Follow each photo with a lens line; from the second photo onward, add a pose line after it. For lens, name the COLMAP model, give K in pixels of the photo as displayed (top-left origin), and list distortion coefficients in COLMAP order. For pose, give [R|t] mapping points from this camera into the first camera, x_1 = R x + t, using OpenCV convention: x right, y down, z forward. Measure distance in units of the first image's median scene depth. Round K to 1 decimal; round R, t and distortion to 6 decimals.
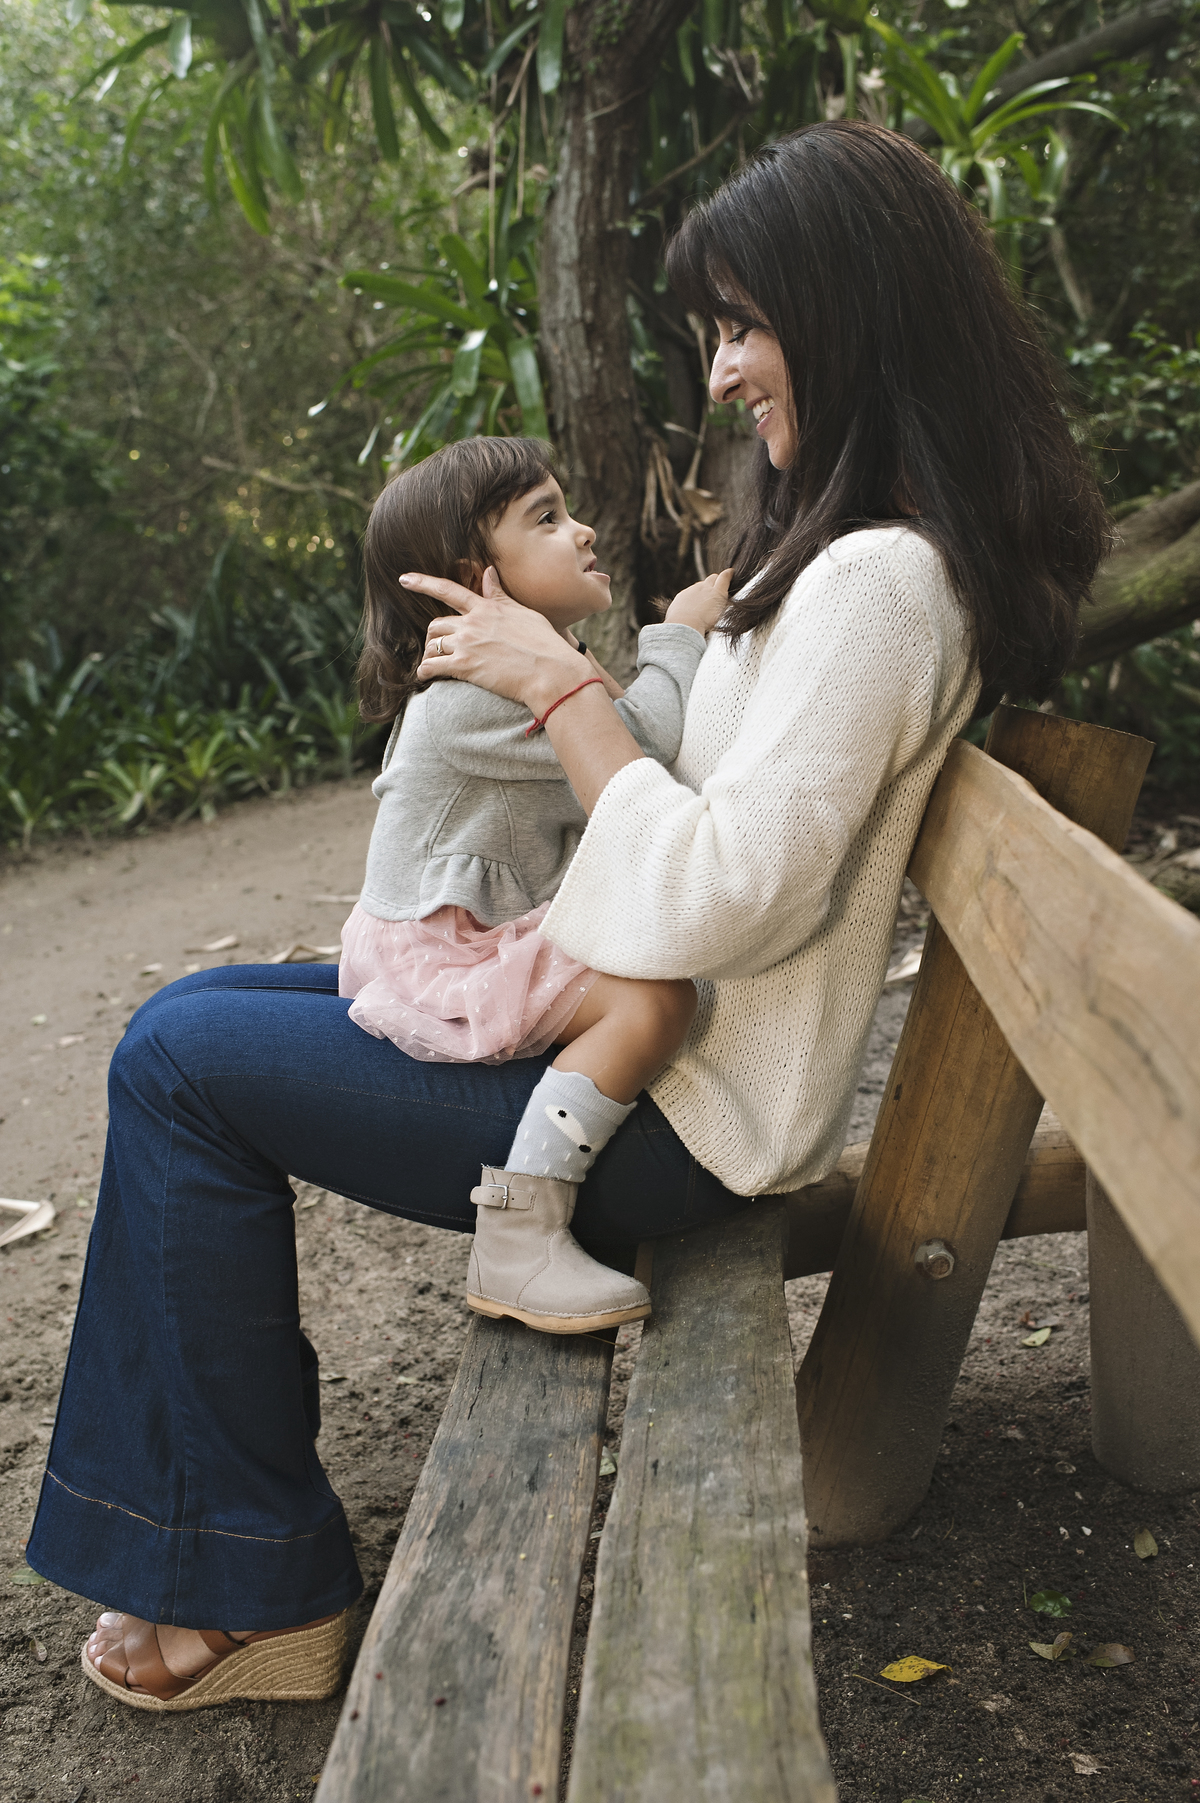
lens RADIAL K [[1792.8, 0, 588.9], [0, 1792.8, 893.2], [0, 0, 1]] dist [-0.011559, 0.013754]
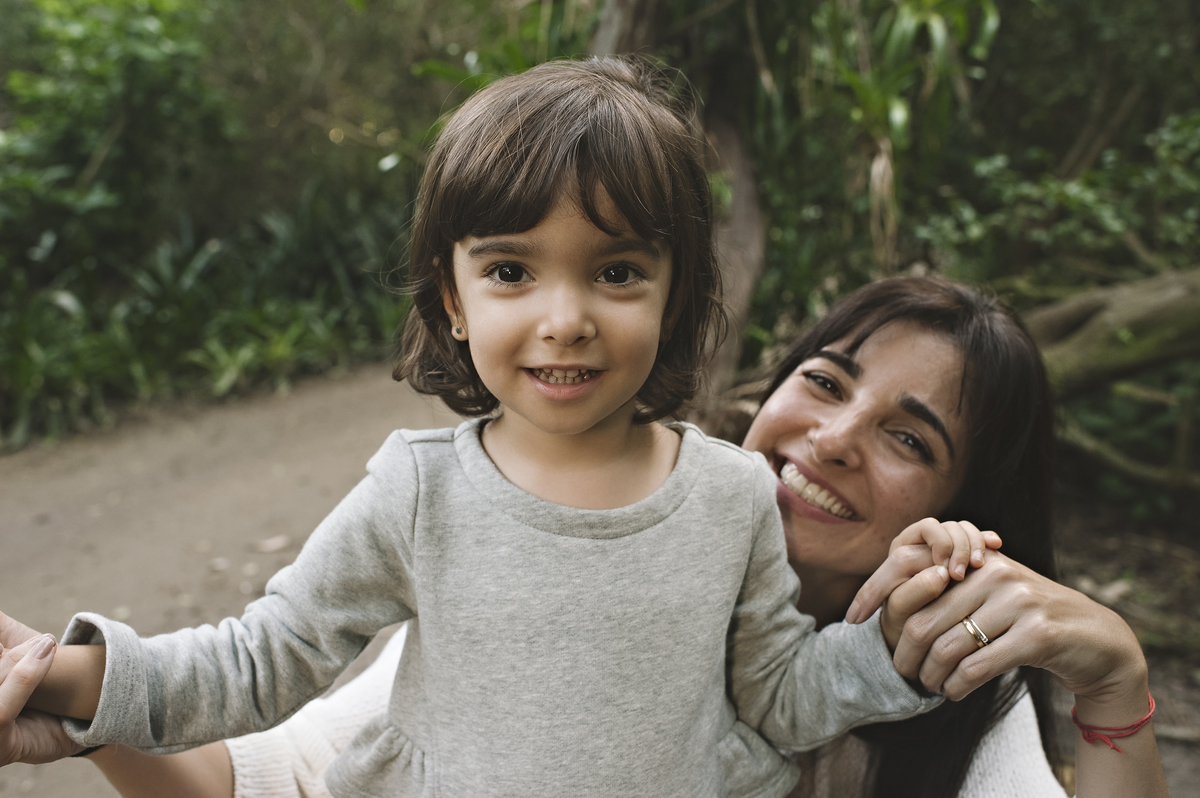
lens RADIAL K [[1193.2, 0, 600.7], [0, 1193.2, 405.9], [0, 0, 1]] dist [-0.011559, 0.013754]
pose [[0.993959, 0.097935, 0.049535, -0.034243], [-0.098812, 0.994985, 0.015556, -0.140401], [-0.047763, -0.020357, 0.998651, 0.179540]]
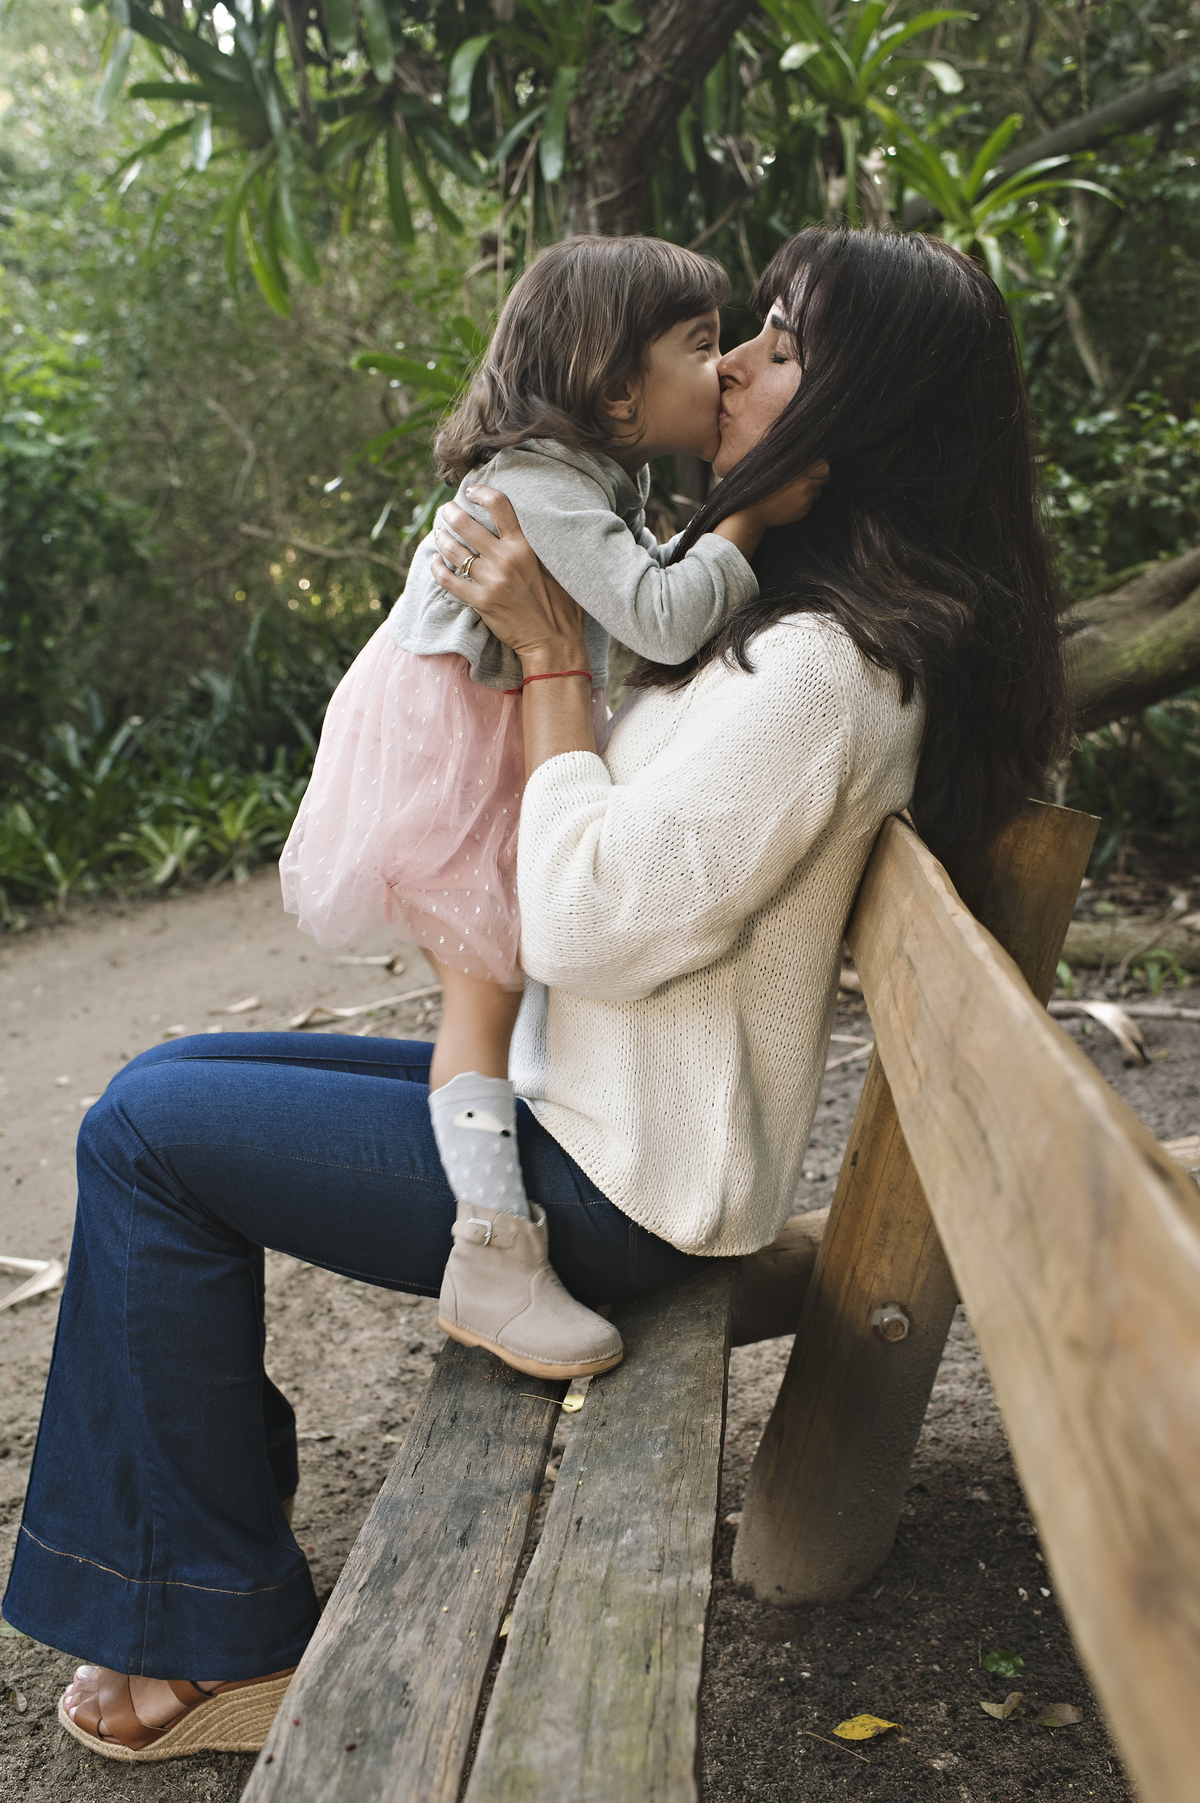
lens RADIAL K [[1792.8, 0, 588.9], [0, 1792.8, 893.2], [0, 0, 1]] dist [-0.011559, 0.013754]
pose [[0.999631, -0.002938, -0.026993, 0.024370], [0.002098, 0.999515, -0.031068, -0.004581], [0.027071, 0.030999, 0.999153, -0.017218]]
